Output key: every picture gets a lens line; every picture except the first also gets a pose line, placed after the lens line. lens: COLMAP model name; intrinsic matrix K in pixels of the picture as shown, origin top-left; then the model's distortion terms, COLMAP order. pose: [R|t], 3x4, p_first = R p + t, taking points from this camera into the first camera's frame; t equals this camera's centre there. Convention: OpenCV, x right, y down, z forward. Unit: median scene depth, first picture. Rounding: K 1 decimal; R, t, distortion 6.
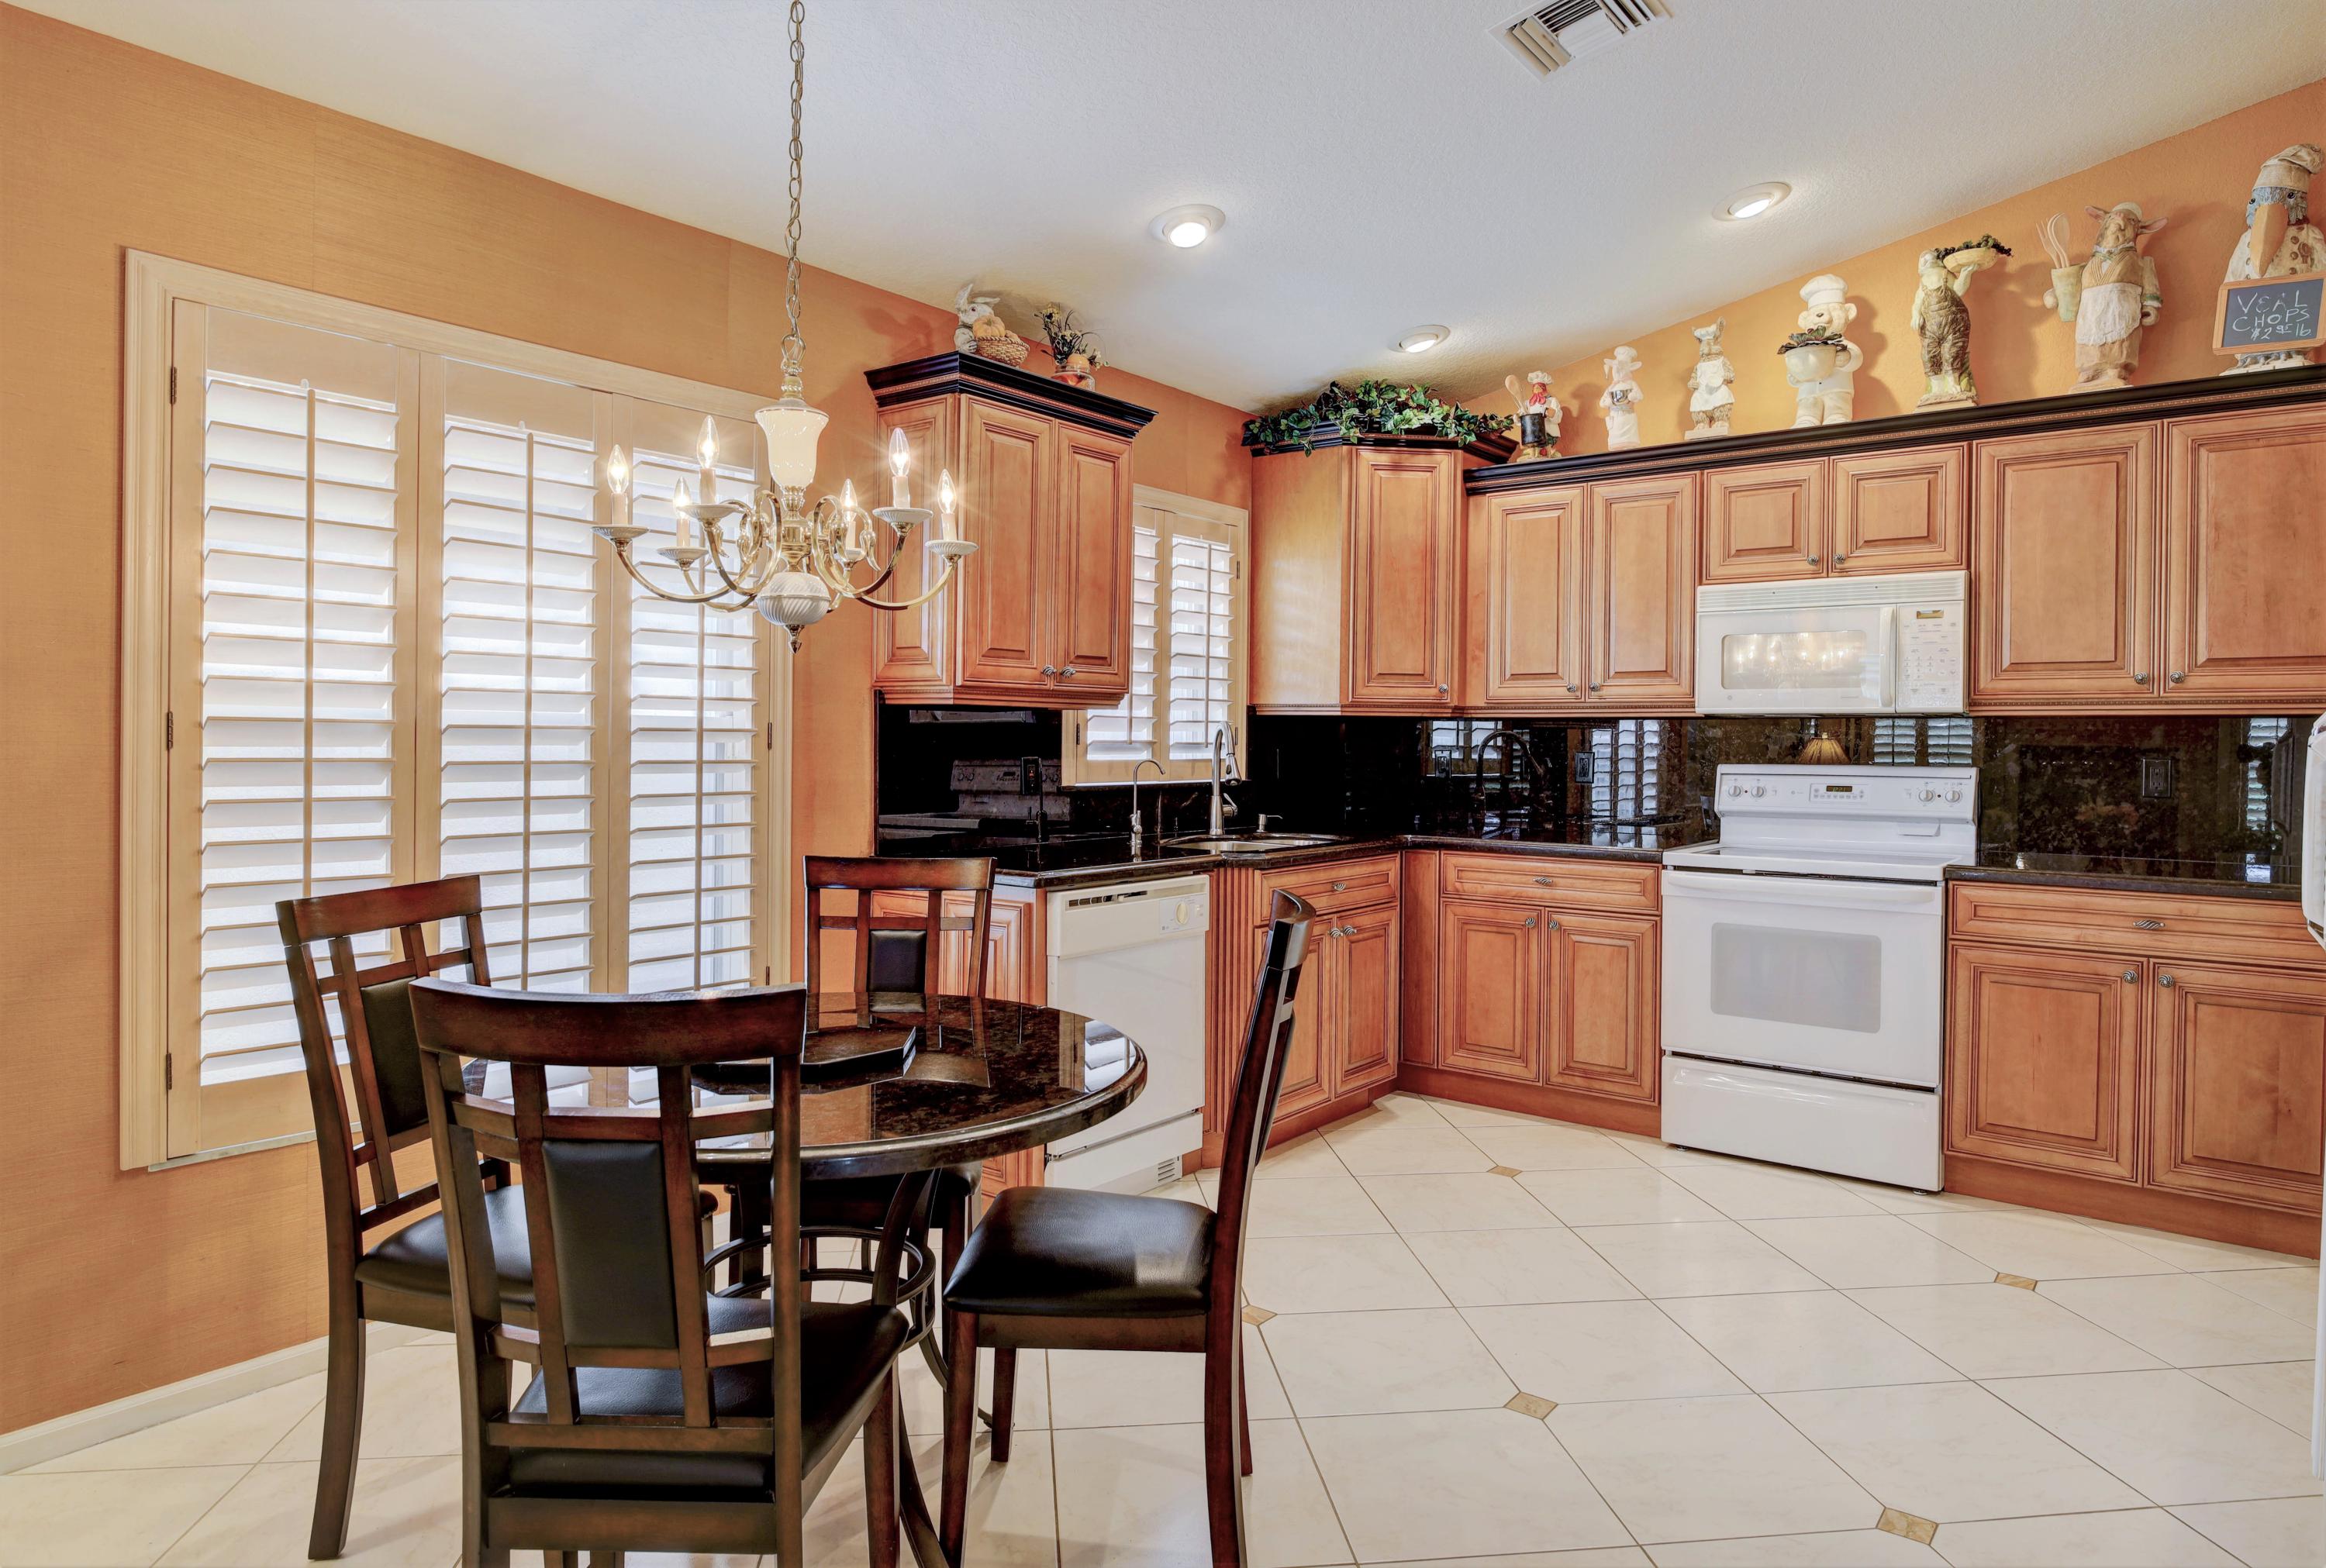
lens RADIAL K [[1390.2, 0, 1169.1], [0, 1390.2, 738.7], [0, 0, 1]] dist [-0.002939, -0.001176]
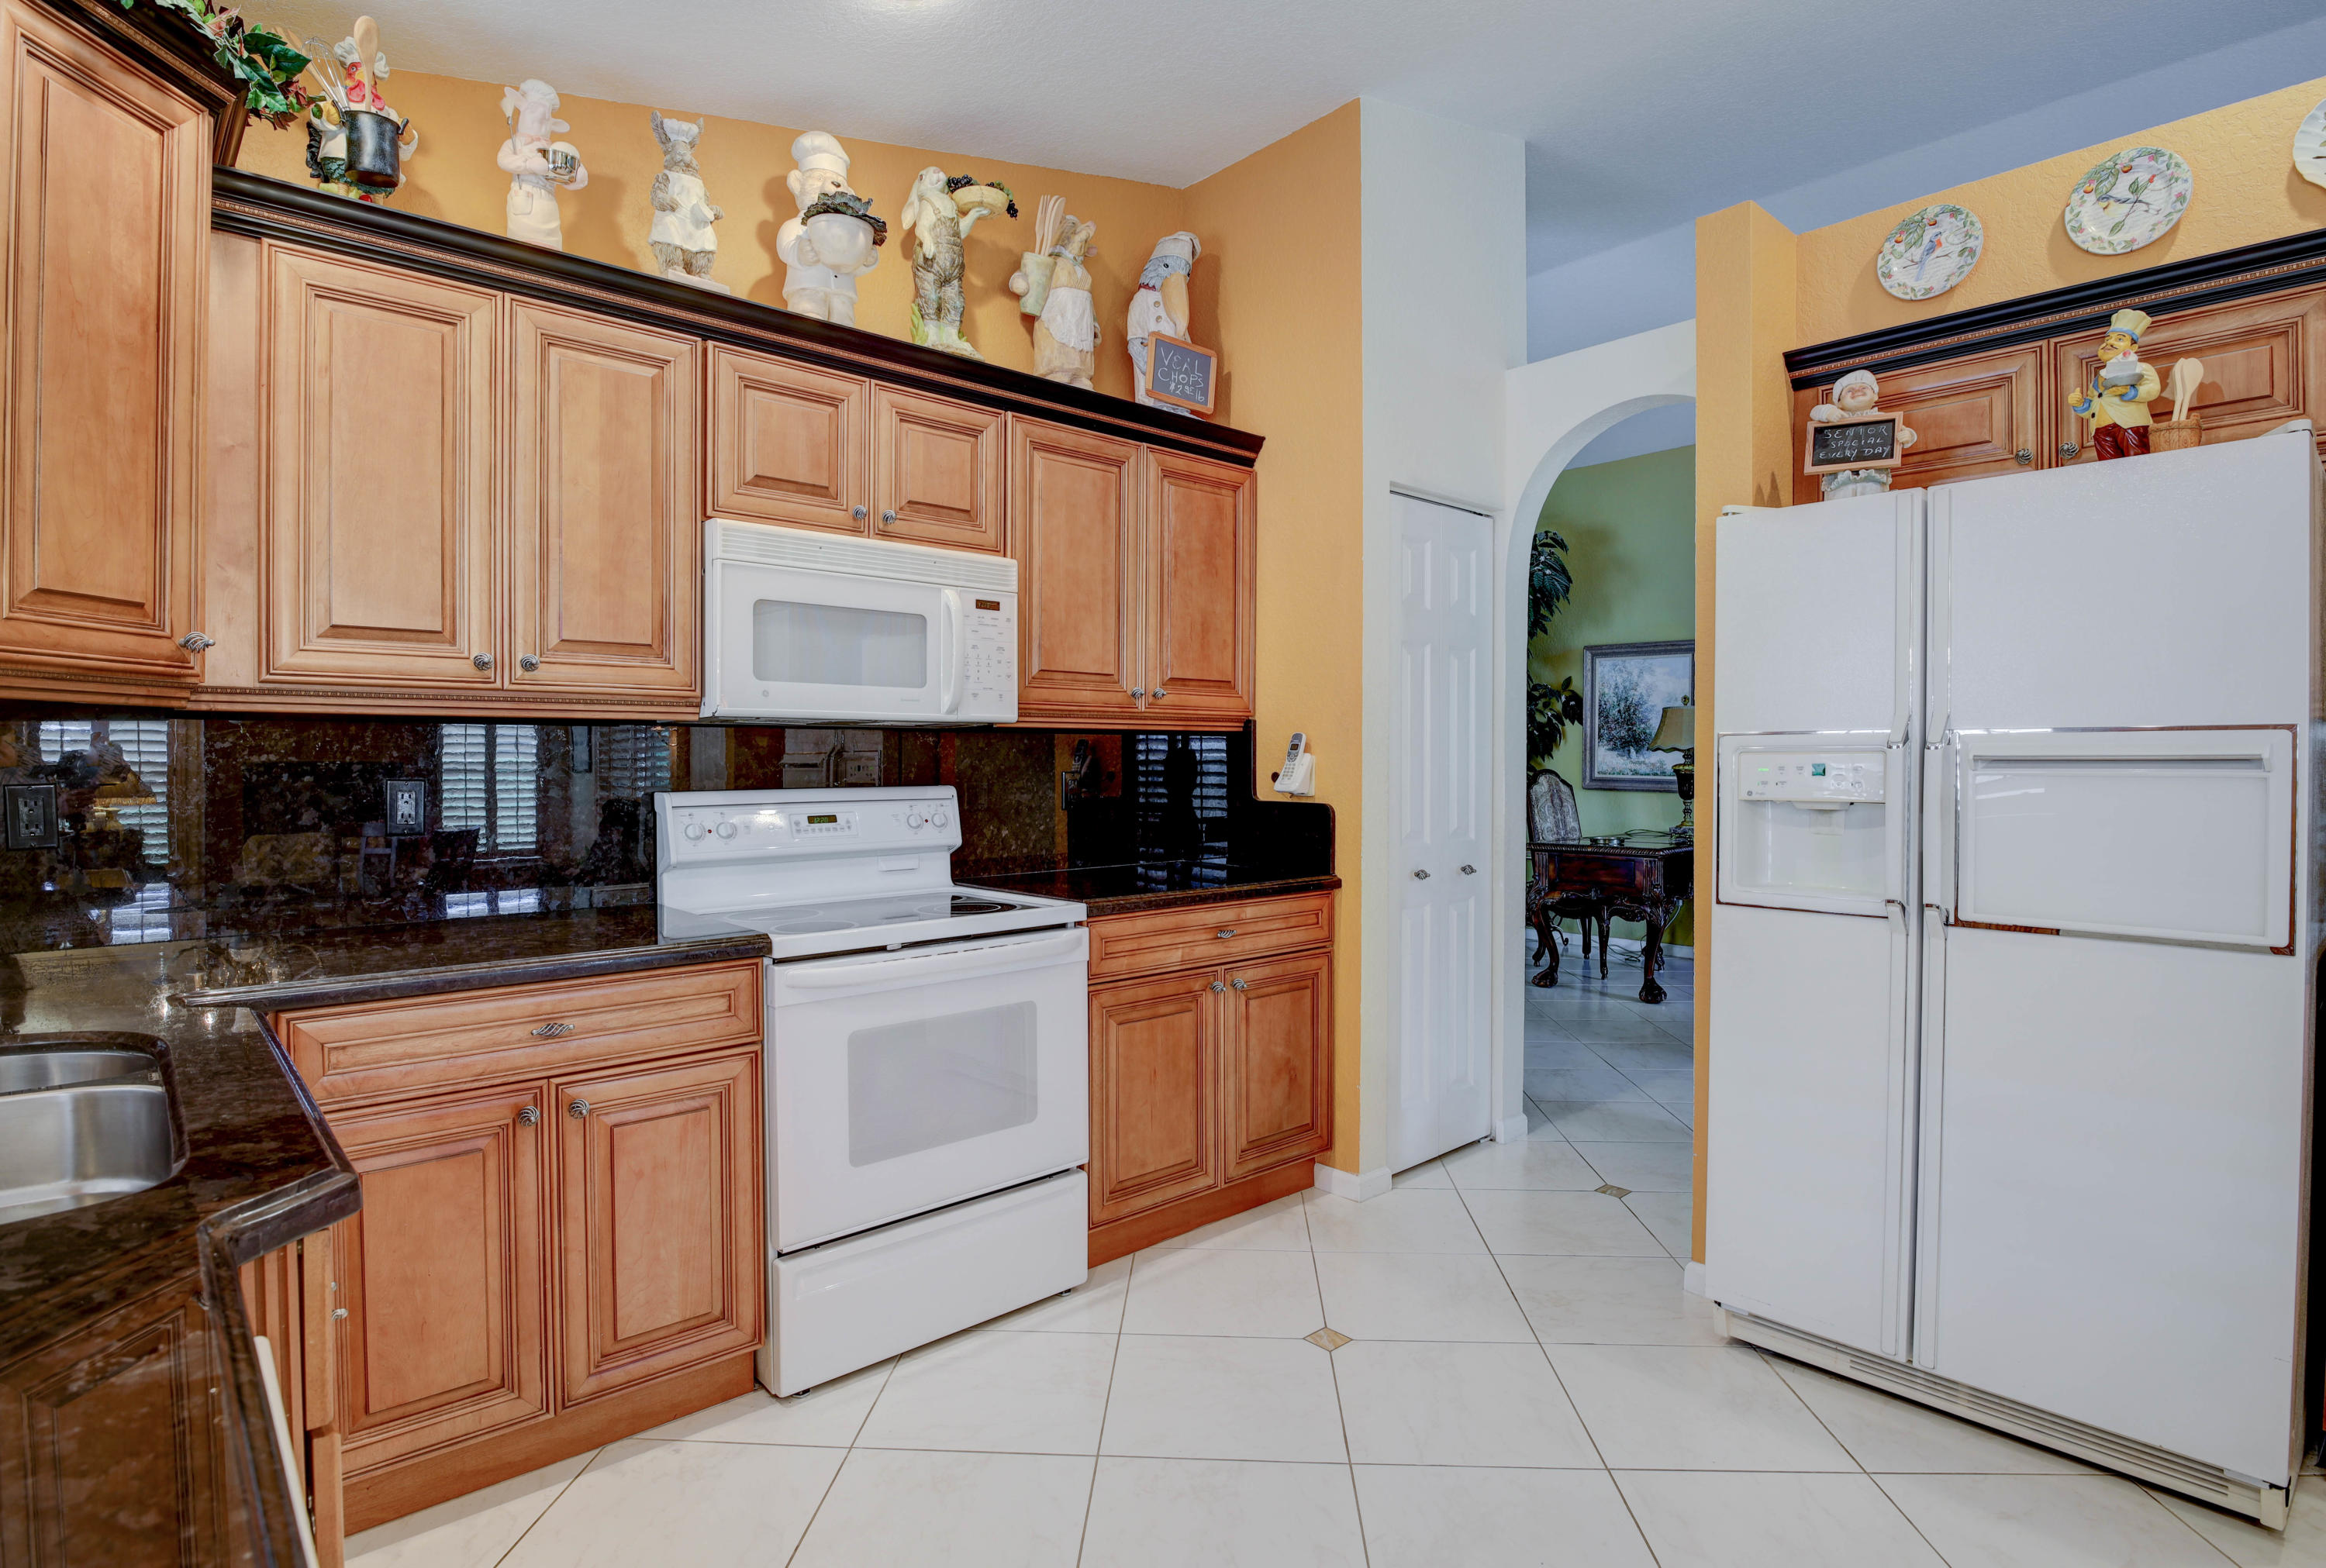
lens RADIAL K [[1164.7, 0, 1158.2], [0, 1164.7, 777.4], [0, 0, 1]] dist [-0.029875, -0.000940]
pose [[0.167594, -0.022829, 0.985592, -0.120139], [0.002850, 0.999739, 0.022672, -0.001087], [-0.985852, -0.000990, 0.167615, 0.733685]]
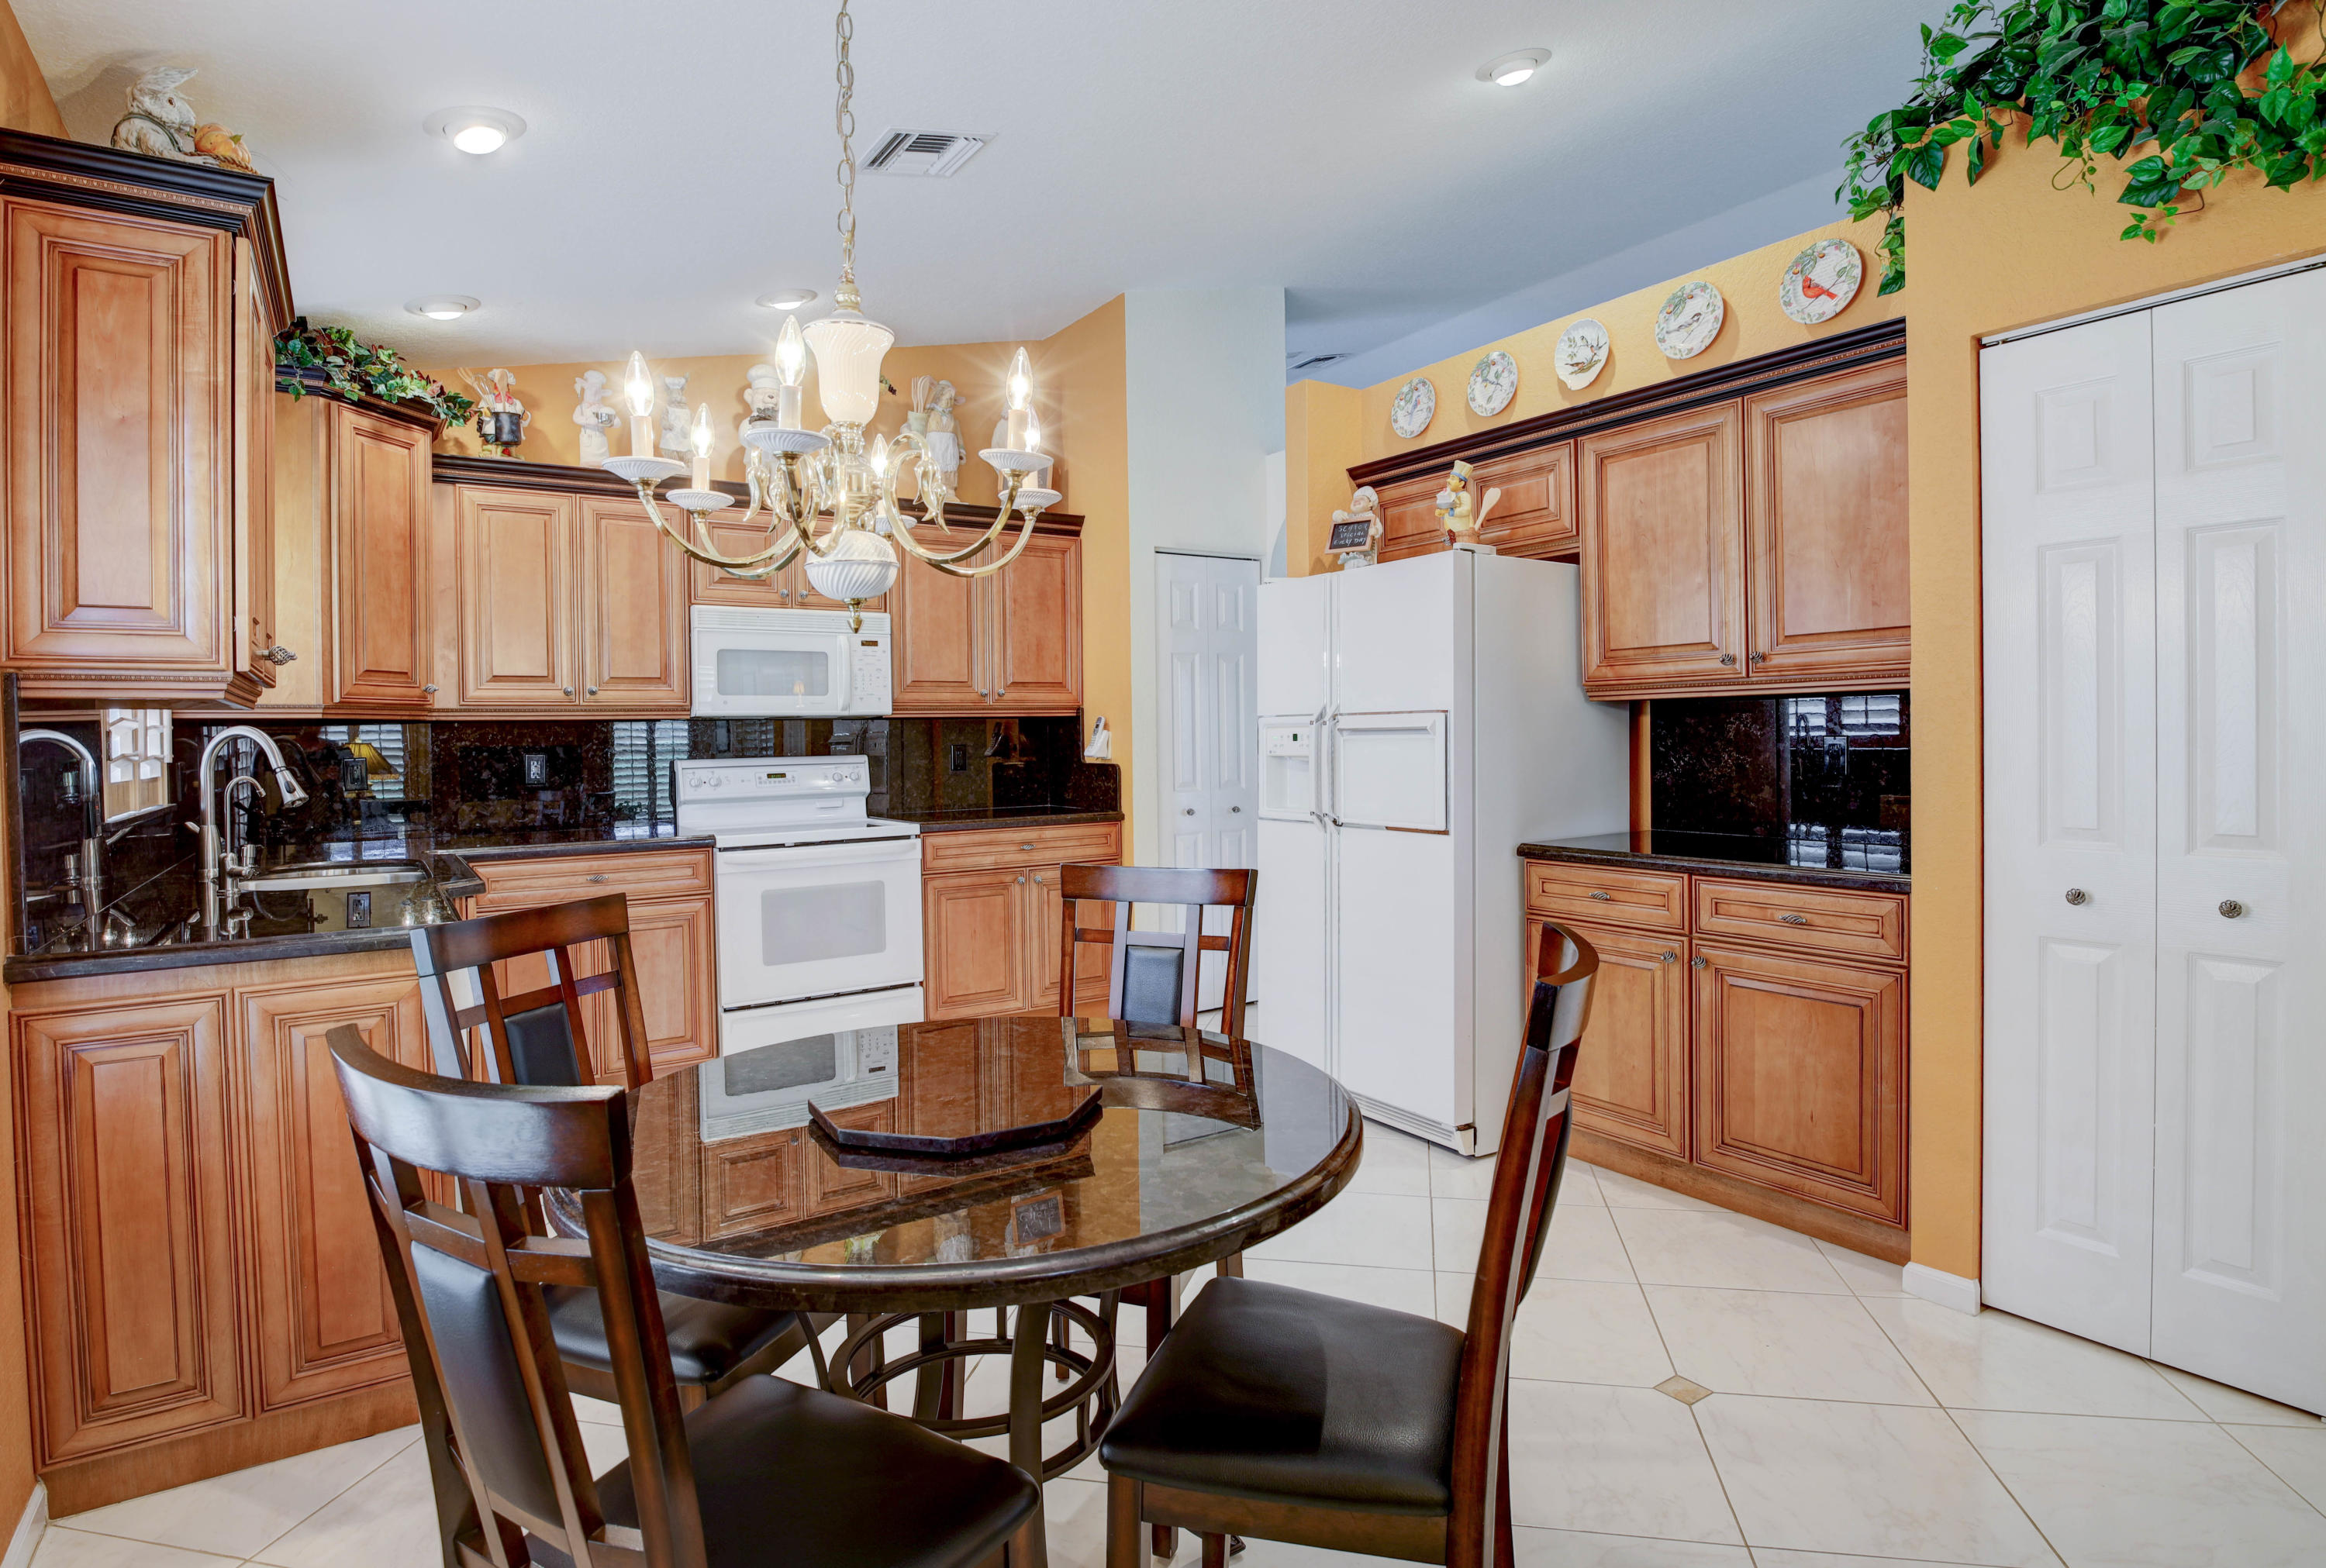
lens RADIAL K [[1202.4, 0, 1172.5], [0, 1202.4, 755.0], [0, 0, 1]] dist [-0.033123, -0.000272]
pose [[0.300816, -0.028774, 0.953248, -0.460245], [0.019132, 0.999526, 0.024133, -0.002283], [-0.953490, 0.010978, 0.301224, 0.340193]]
